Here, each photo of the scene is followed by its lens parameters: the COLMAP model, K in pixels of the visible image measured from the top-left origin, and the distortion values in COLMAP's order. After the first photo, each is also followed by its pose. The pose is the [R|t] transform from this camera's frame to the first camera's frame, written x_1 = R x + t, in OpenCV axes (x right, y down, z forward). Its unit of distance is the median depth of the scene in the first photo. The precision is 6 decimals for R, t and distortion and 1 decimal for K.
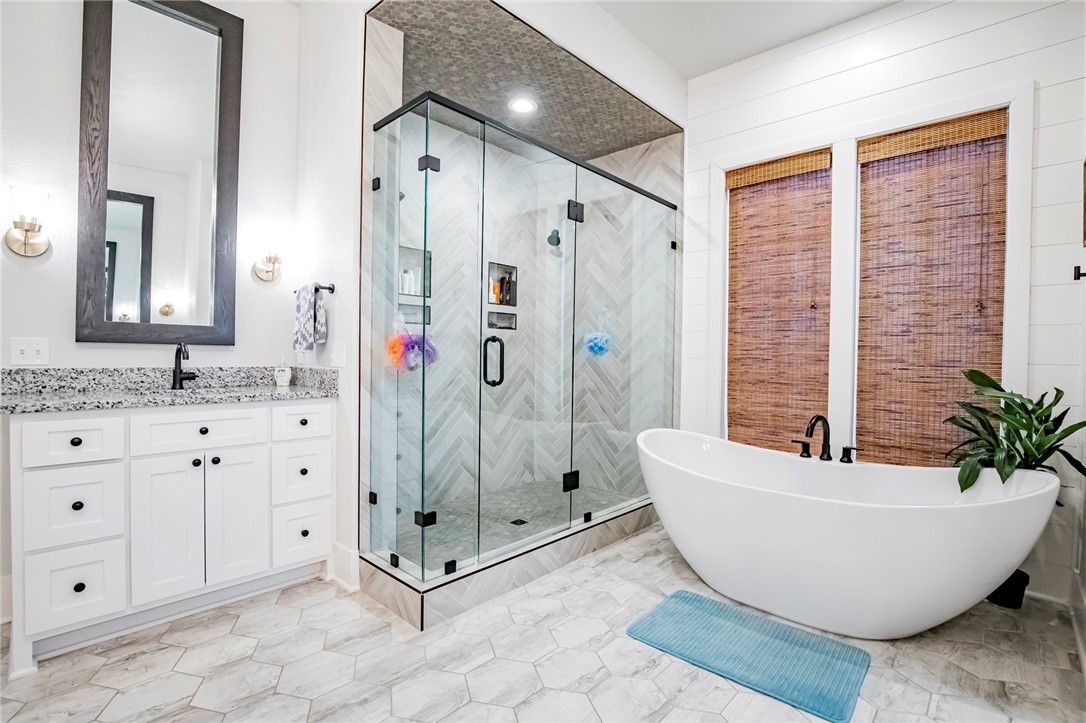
lens RADIAL K [[506.1, 0, 547.3], [0, 506.1, 357.8], [0, 0, 1]] dist [-0.012210, -0.000486]
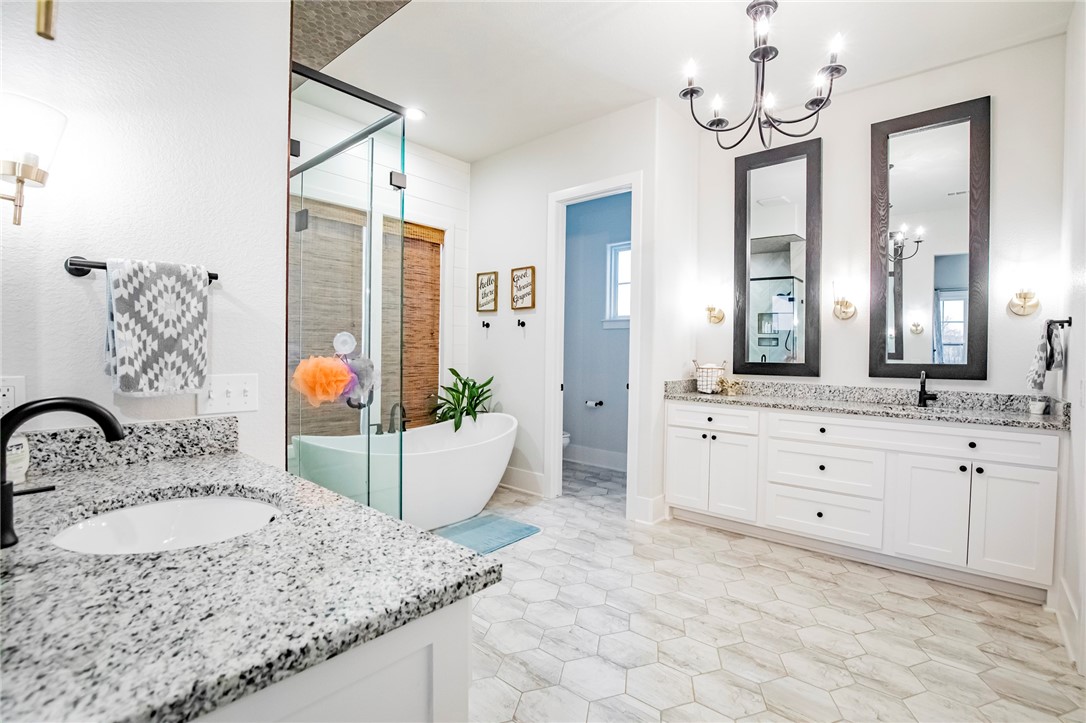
lens RADIAL K [[506.1, 0, 547.1], [0, 506.1, 359.3], [0, 0, 1]] dist [-0.012210, -0.000486]
pose [[-0.024468, -0.018469, 0.999530, -1.017425], [0.008997, 0.999785, 0.018694, -0.038764], [-0.999660, 0.009450, -0.024297, 0.635733]]
